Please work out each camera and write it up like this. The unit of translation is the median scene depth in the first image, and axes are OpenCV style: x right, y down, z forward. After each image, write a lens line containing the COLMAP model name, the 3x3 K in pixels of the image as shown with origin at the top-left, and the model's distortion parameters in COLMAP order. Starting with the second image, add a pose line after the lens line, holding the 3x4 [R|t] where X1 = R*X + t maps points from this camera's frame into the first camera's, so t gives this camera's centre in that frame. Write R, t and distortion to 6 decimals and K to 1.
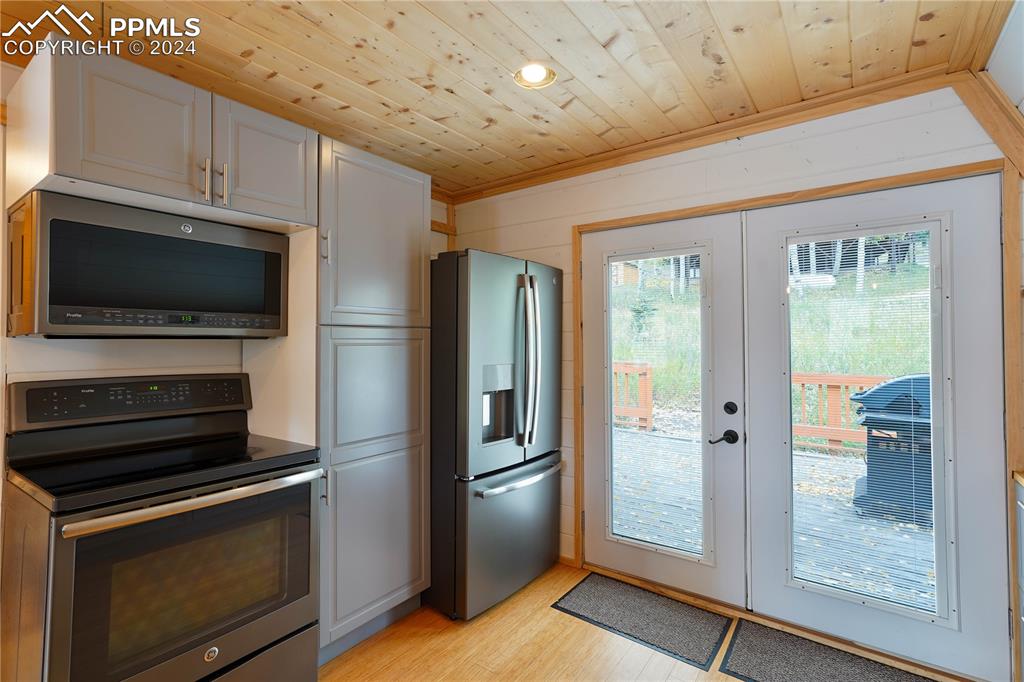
lens RADIAL K [[468.9, 0, 510.5], [0, 468.9, 333.3], [0, 0, 1]] dist [-0.011584, 0.000726]
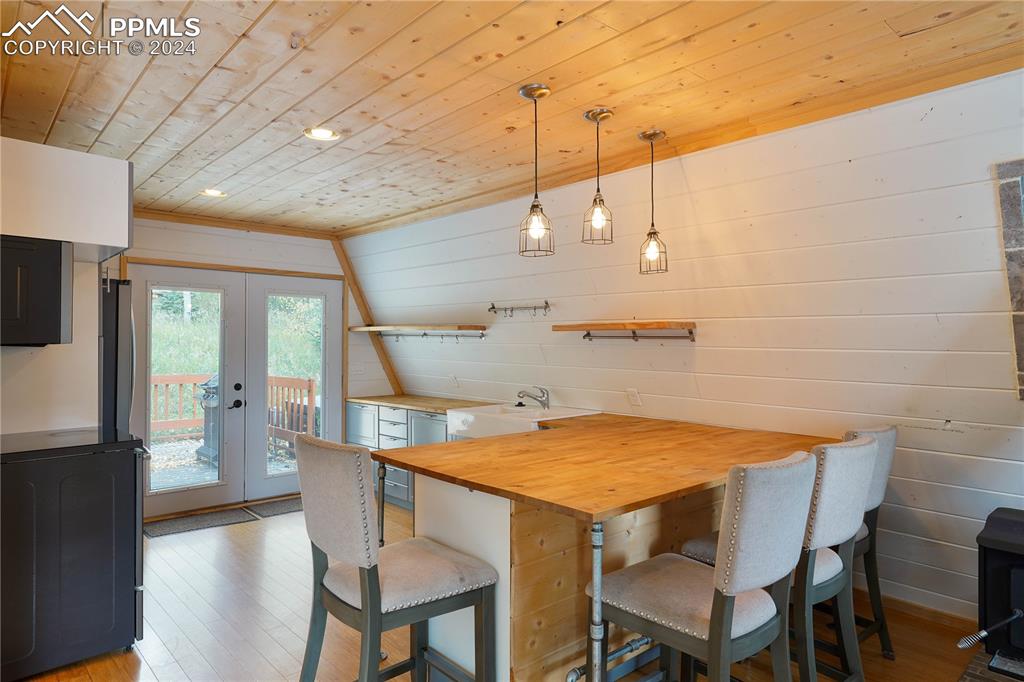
lens RADIAL K [[618.1, 0, 507.8], [0, 618.1, 342.6], [0, 0, 1]] dist [-0.001848, -0.000285]
pose [[0.191840, 0.008716, 0.981387, -1.927570], [-0.019773, 0.999792, -0.005014, -0.011975], [-0.981227, -0.018443, 0.191973, -0.490148]]
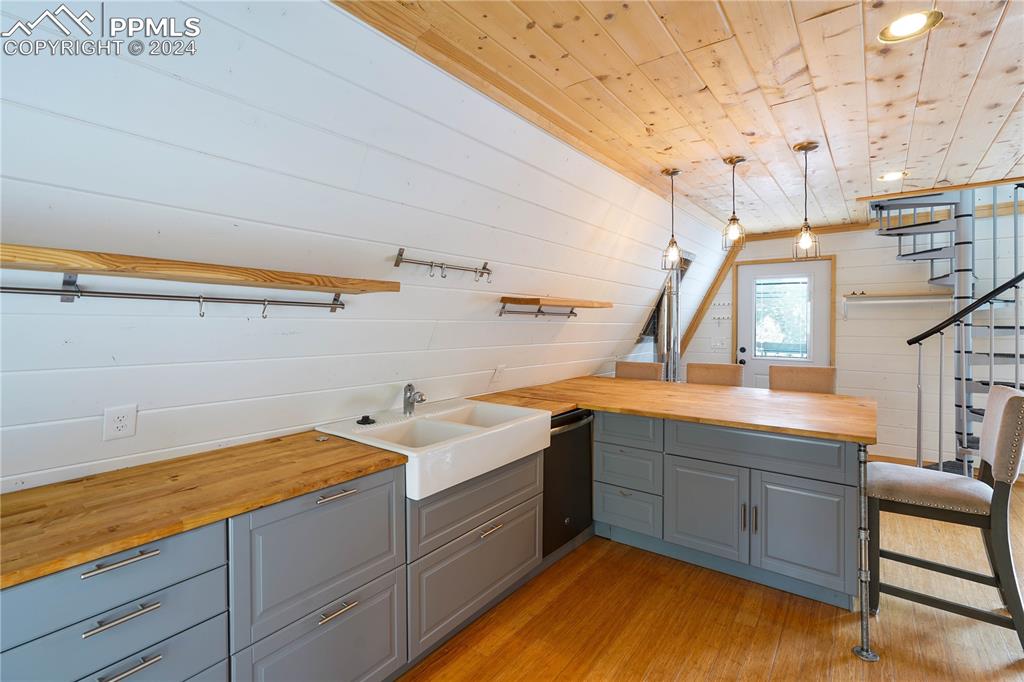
lens RADIAL K [[468.9, 0, 510.5], [0, 468.9, 333.3], [0, 0, 1]] dist [-0.011584, 0.000726]
pose [[-0.999981, 0.001849, 0.005896, 0.238451], [0.001899, 0.999962, 0.008489, 0.006479], [-0.005880, 0.008500, -0.999947, 1.135237]]
